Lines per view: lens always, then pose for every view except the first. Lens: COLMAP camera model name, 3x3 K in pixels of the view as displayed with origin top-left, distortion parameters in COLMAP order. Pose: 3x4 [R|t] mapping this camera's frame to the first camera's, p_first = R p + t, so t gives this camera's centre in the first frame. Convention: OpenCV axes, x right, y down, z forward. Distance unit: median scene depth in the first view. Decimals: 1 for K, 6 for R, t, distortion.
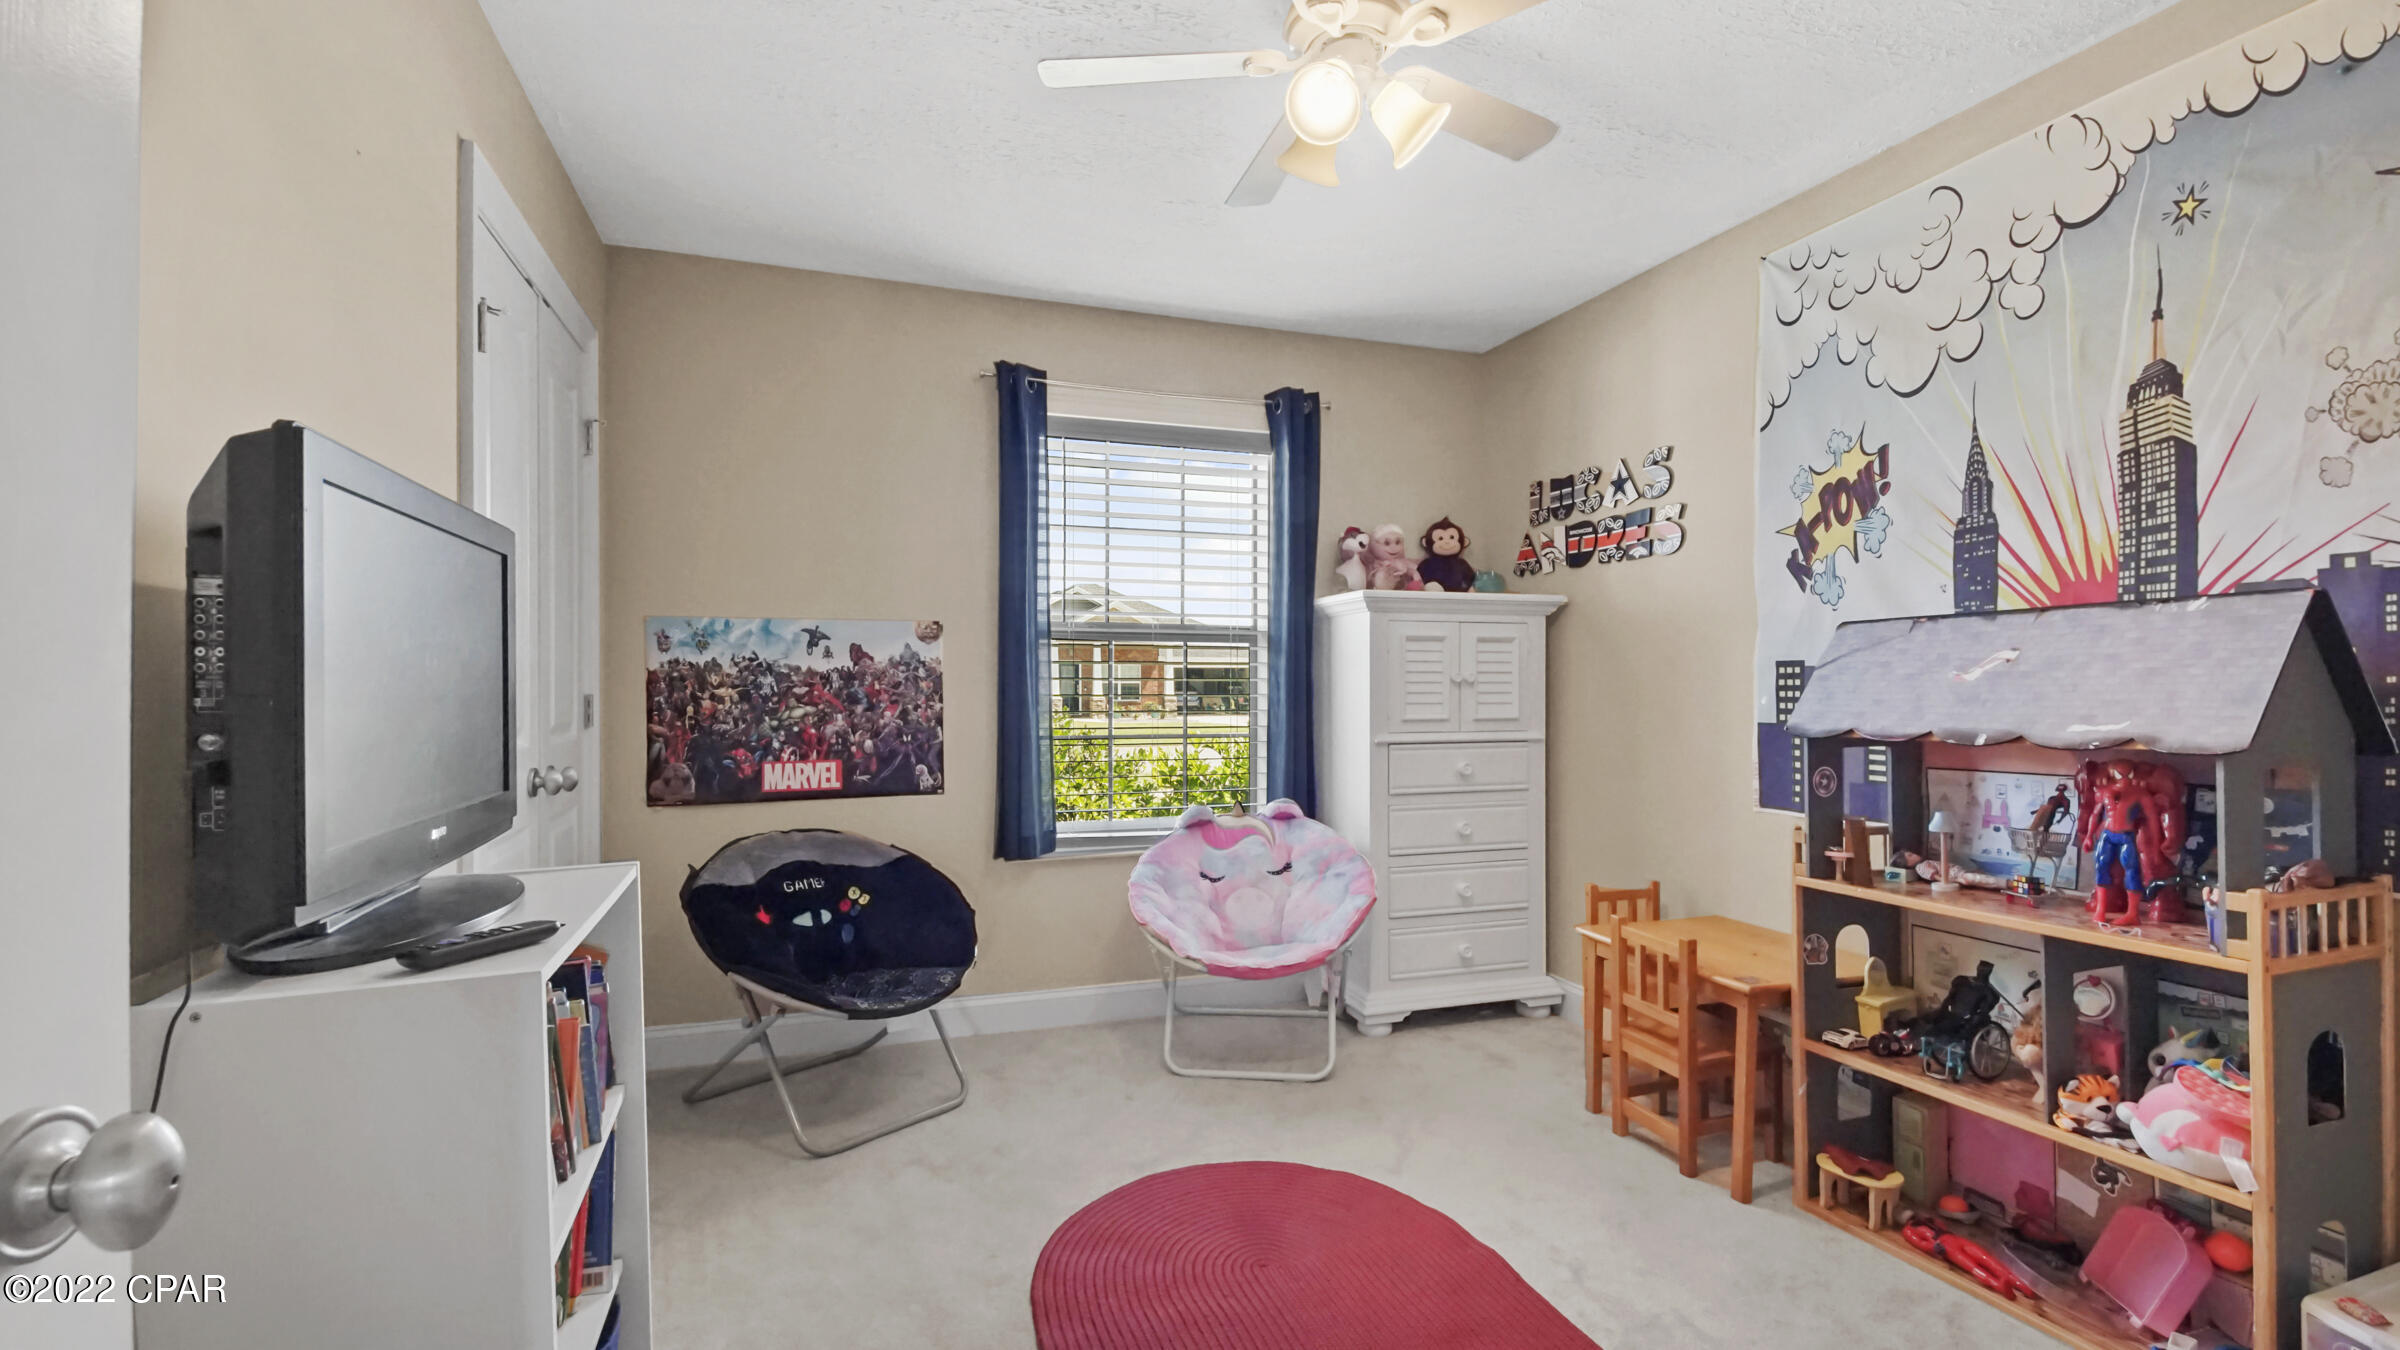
lens RADIAL K [[1043.0, 0, 1201.0], [0, 1043.0, 680.4], [0, 0, 1]] dist [0.008440, -0.001420]
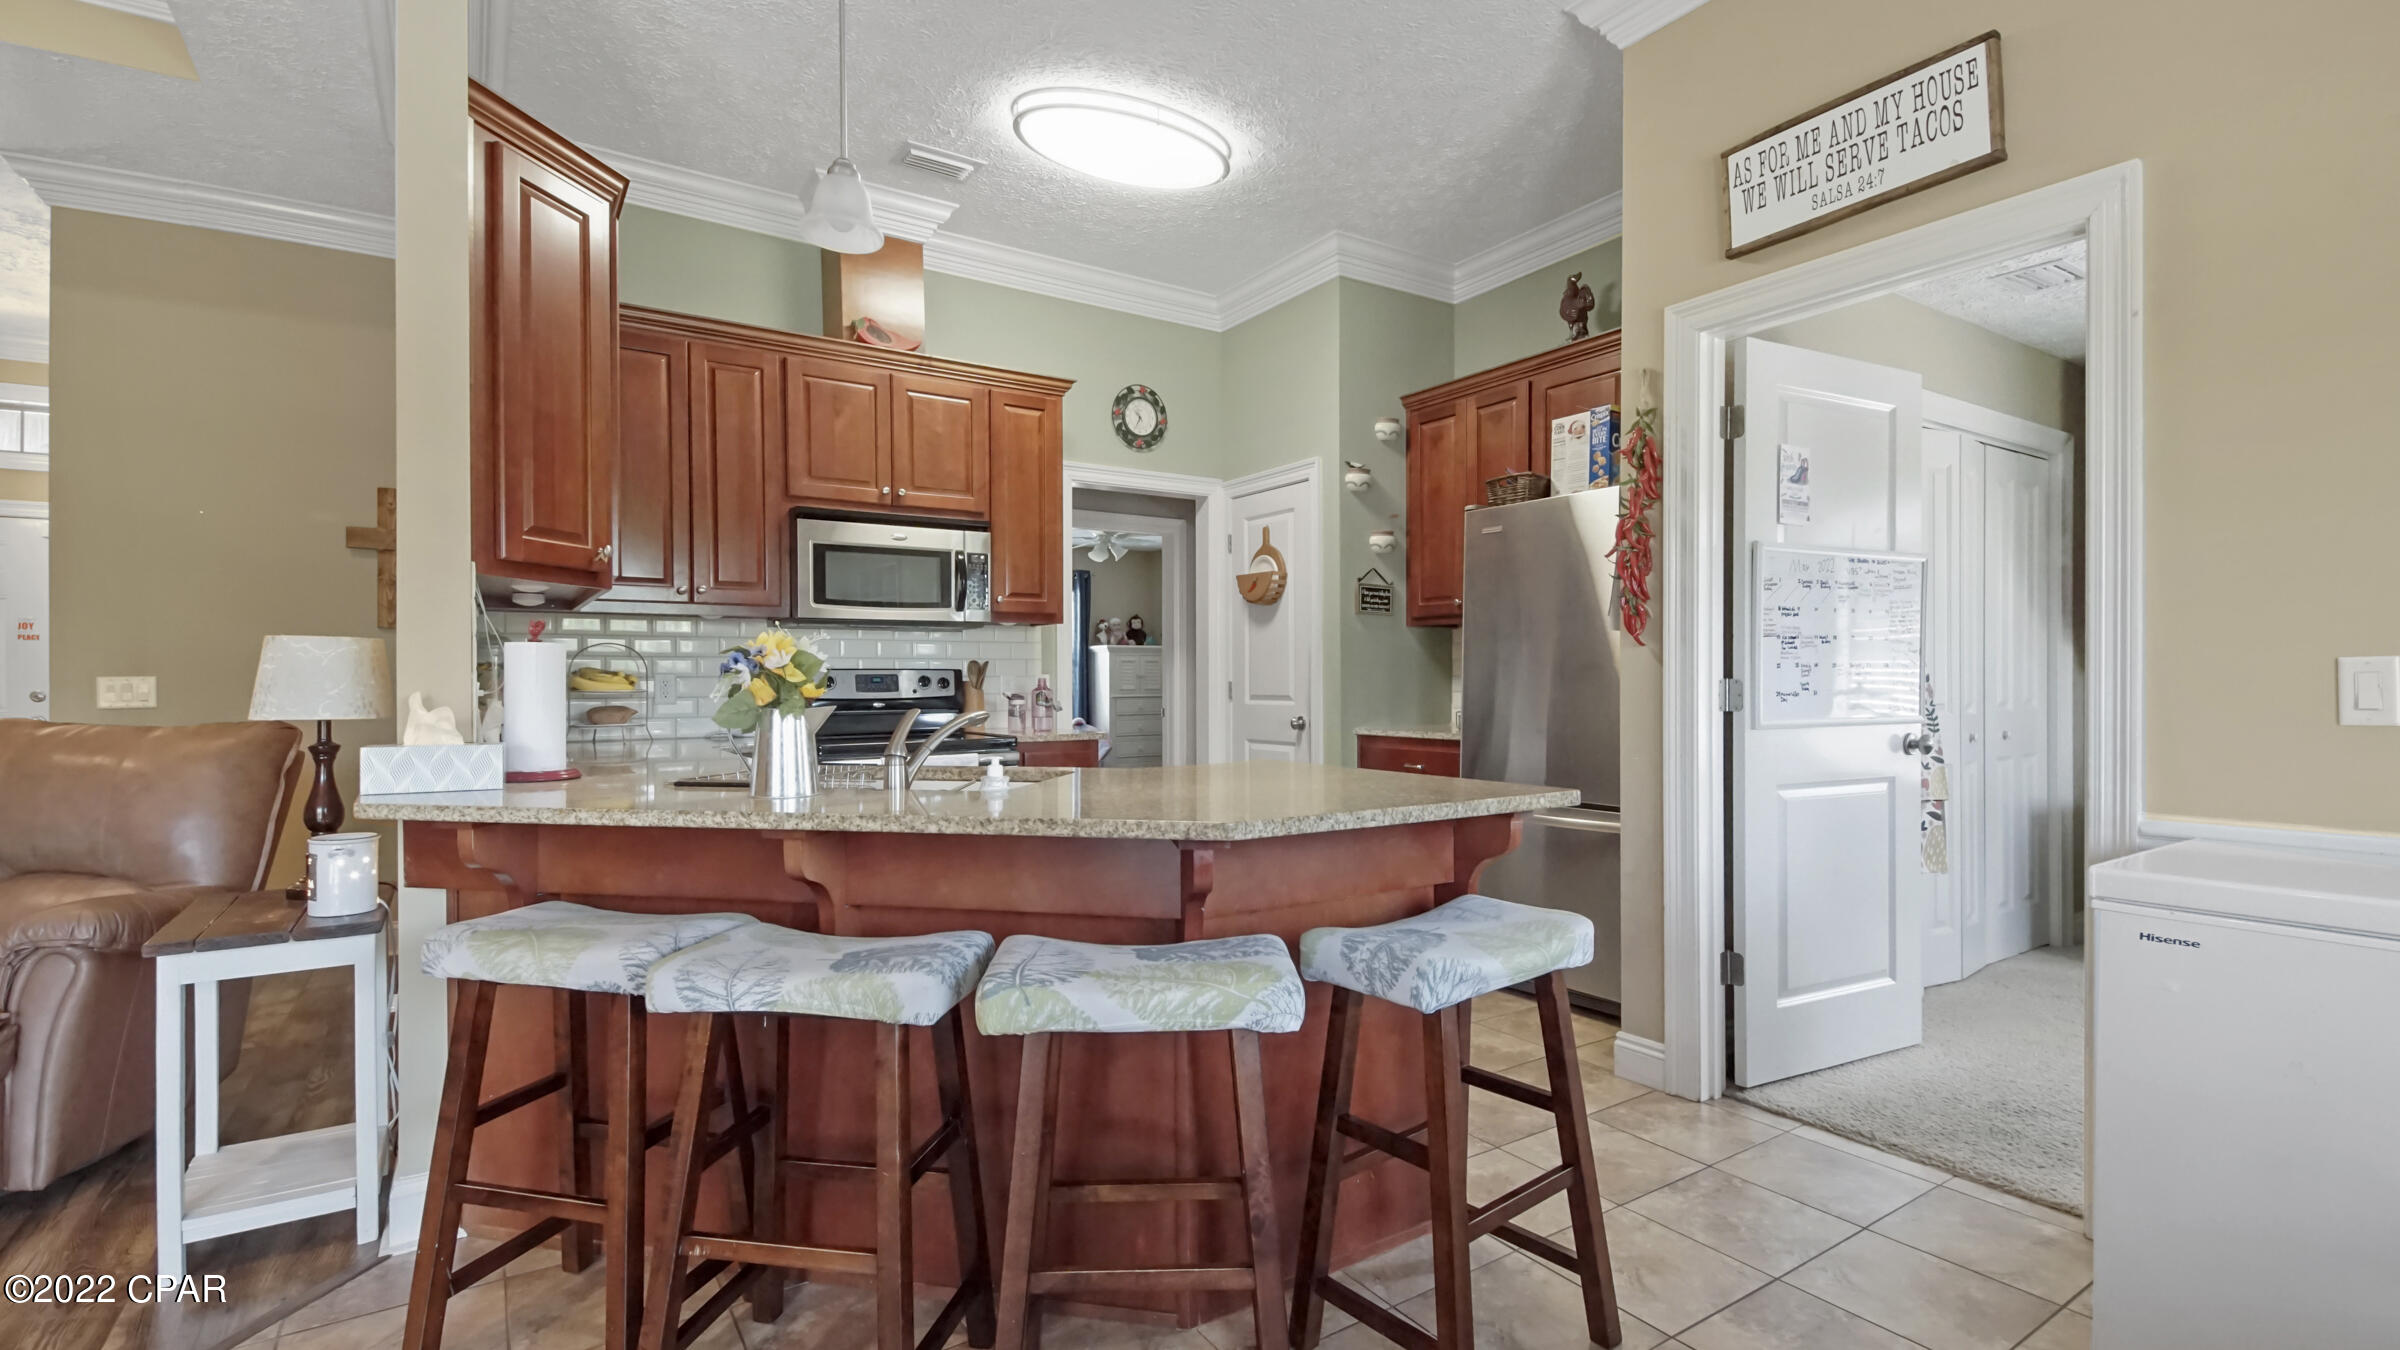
lens RADIAL K [[1043.0, 0, 1214.8], [0, 1043.0, 685.6], [0, 0, 1]] dist [0.008440, -0.001420]
pose [[0.964793, -0.012365, 0.262719, -0.298710], [0.010167, 0.999901, 0.009725, 0.000785], [-0.262813, -0.006711, 0.964823, -1.762060]]
